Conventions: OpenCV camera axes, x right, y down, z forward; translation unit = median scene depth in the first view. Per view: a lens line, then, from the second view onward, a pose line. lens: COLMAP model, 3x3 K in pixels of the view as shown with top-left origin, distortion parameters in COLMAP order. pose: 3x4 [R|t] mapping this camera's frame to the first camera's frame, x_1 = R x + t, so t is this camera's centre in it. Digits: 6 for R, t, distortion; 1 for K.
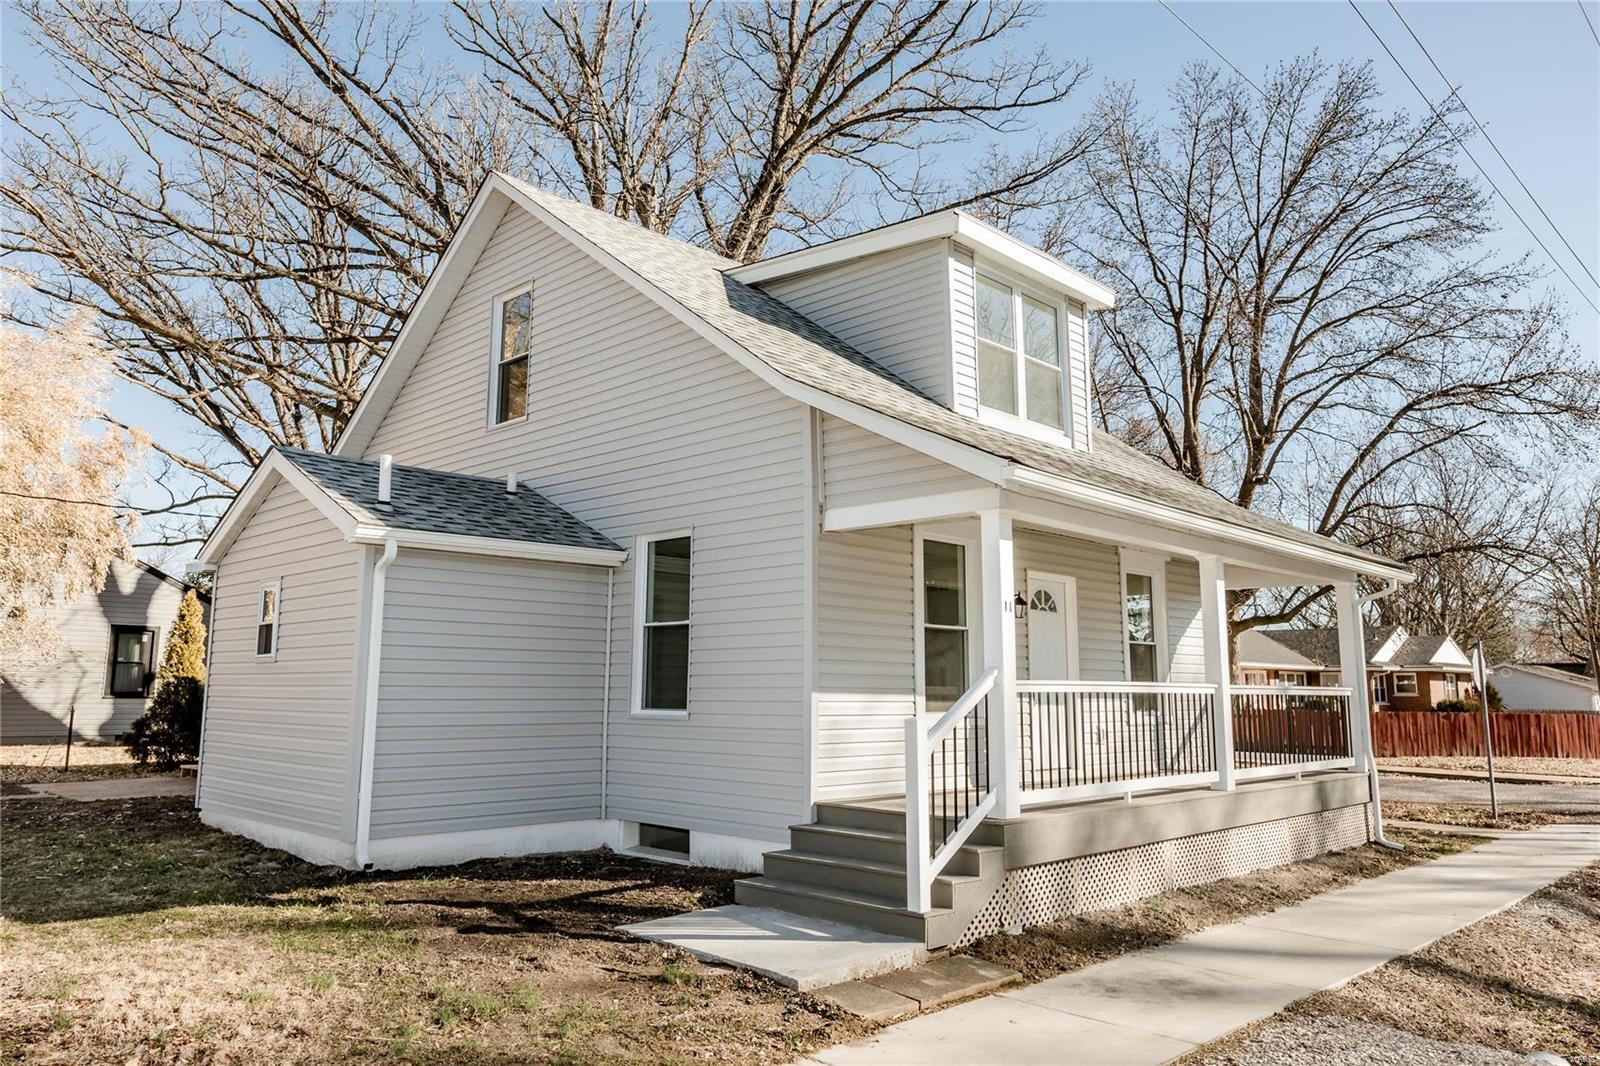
lens RADIAL K [[1110.6, 0, 796.3], [0, 1110.6, 497.6], [0, 0, 1]] dist [0.014234, -0.013204]
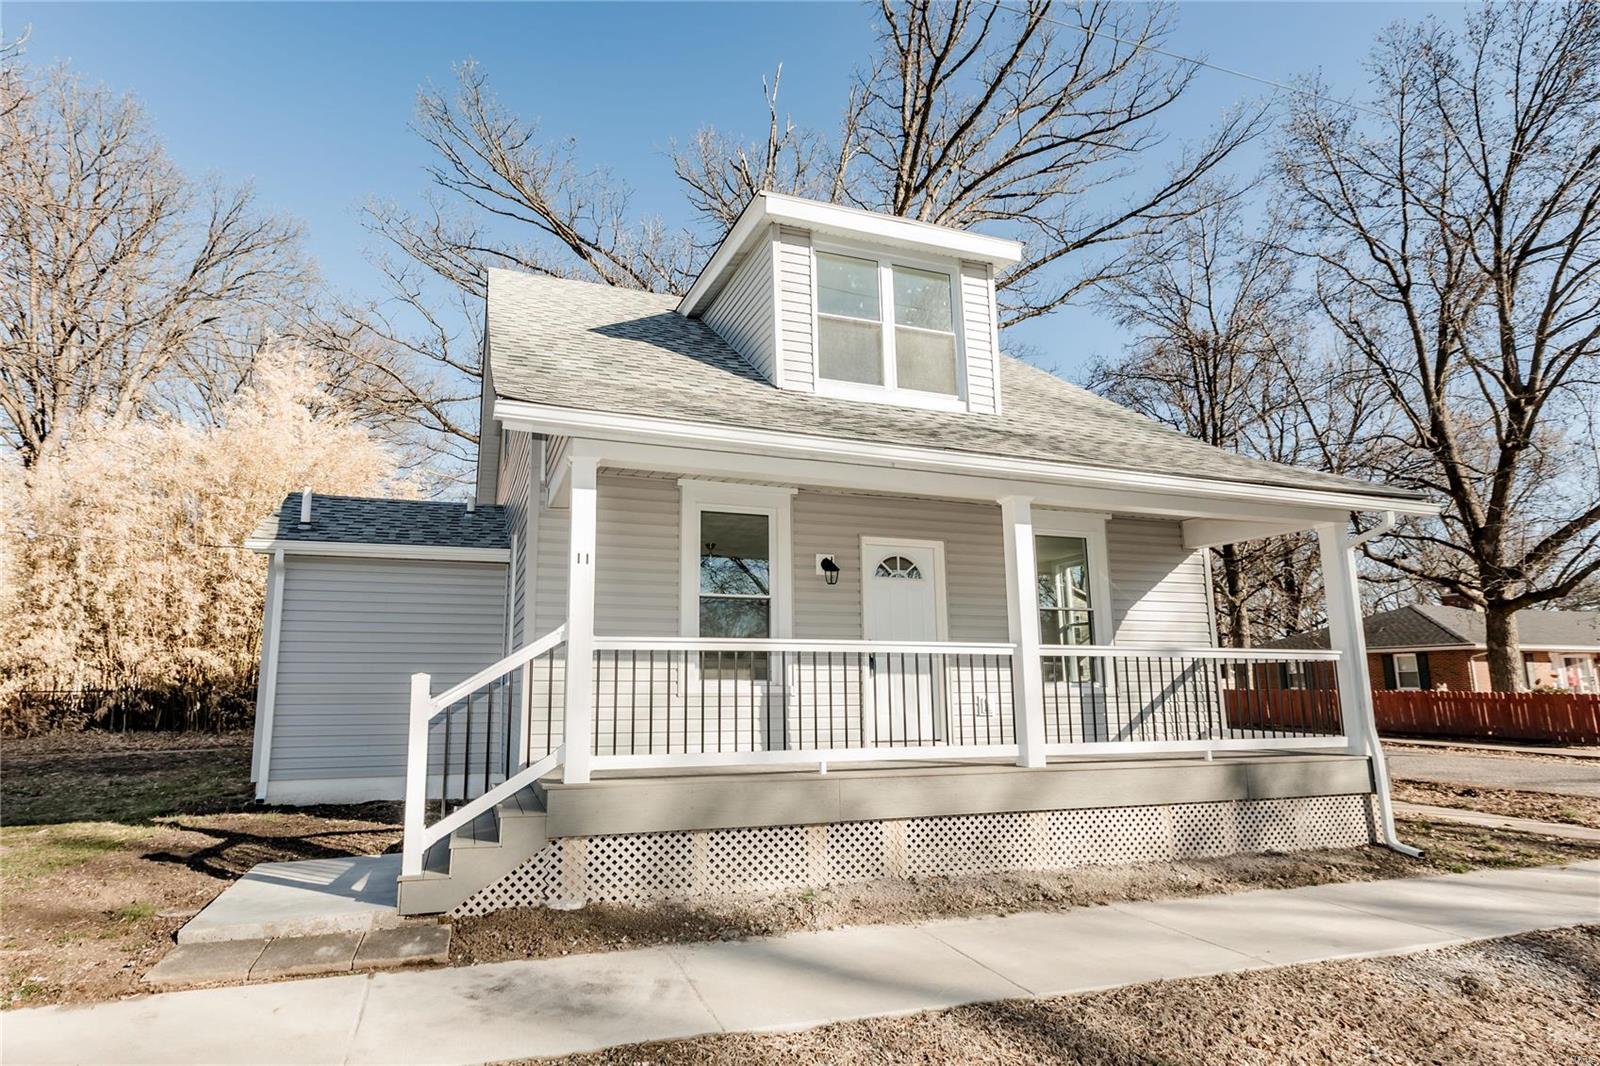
lens RADIAL K [[826.3, 0, 746.4], [0, 826.3, 538.5], [0, 0, 1]] dist [0.007890, -0.001250]
pose [[0.891729, -0.087194, -0.444091, 0.416388], [0.083871, 0.996106, -0.027166, 0.074373], [0.444730, -0.013022, 0.895570, 0.288074]]
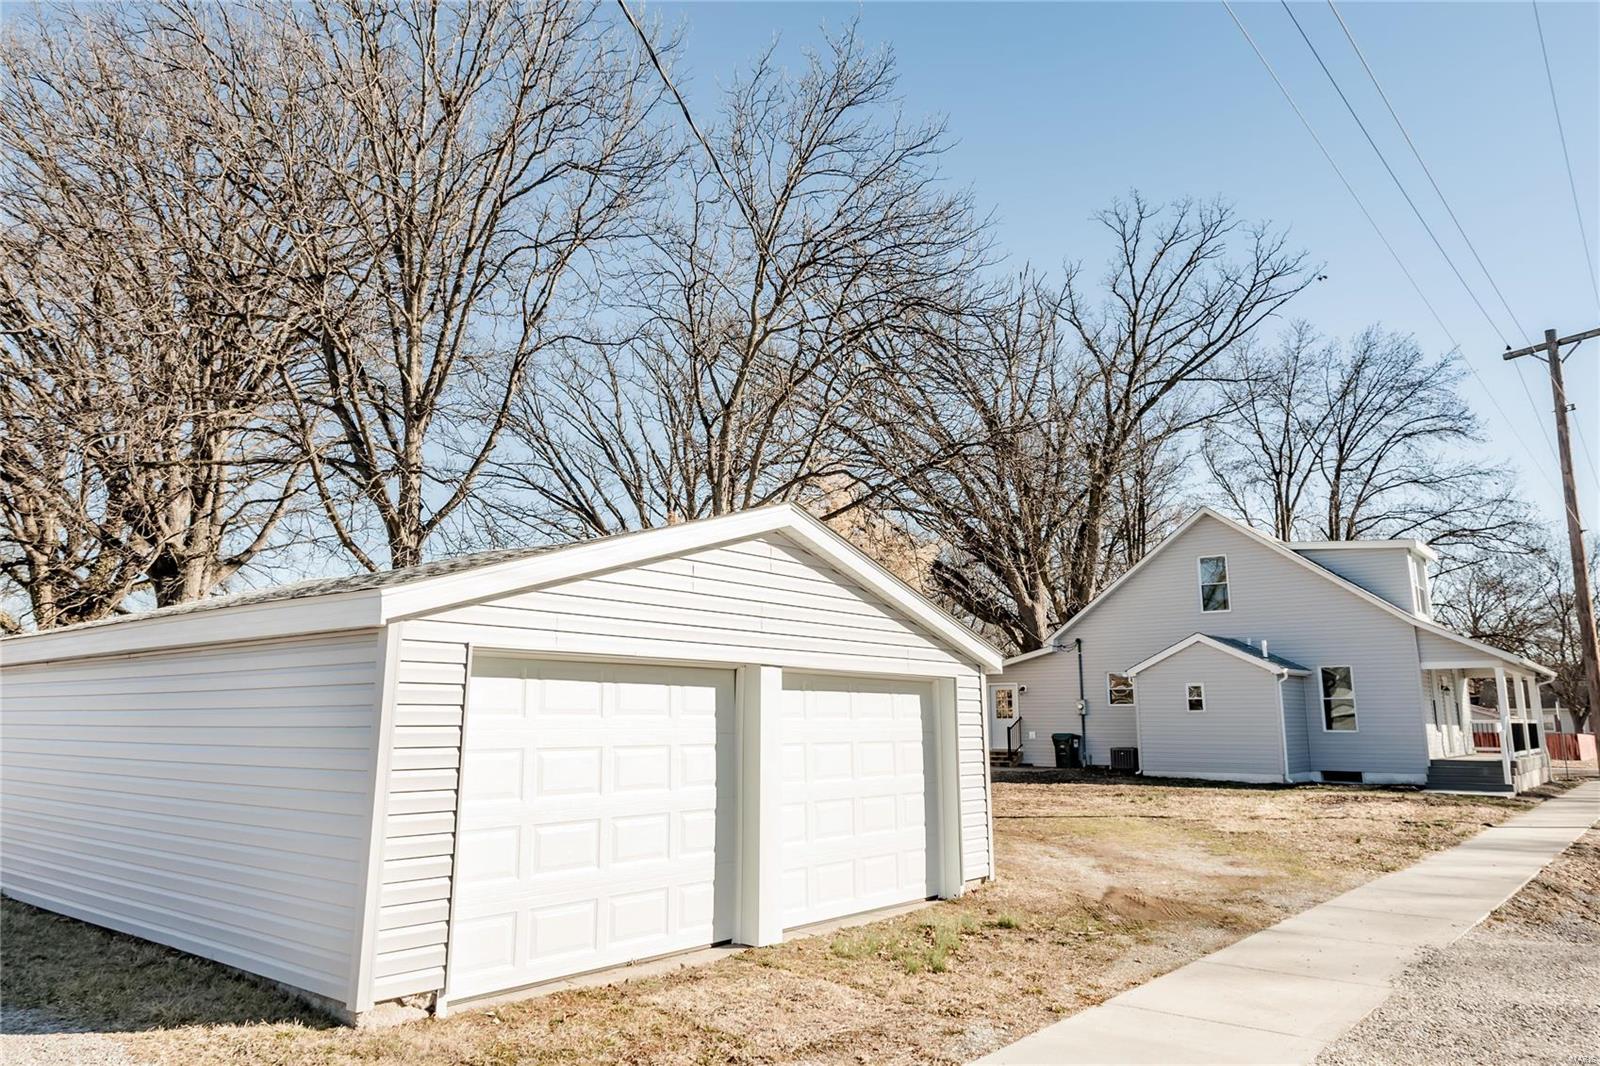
lens RADIAL K [[1110.6, 0, 796.3], [0, 1110.6, 497.6], [0, 0, 1]] dist [0.014234, -0.013204]
pose [[0.993481, 0.014364, 0.113092, -1.528607], [-0.011054, 0.999494, -0.029838, -0.248216], [-0.113463, 0.028393, 0.993136, -1.388884]]
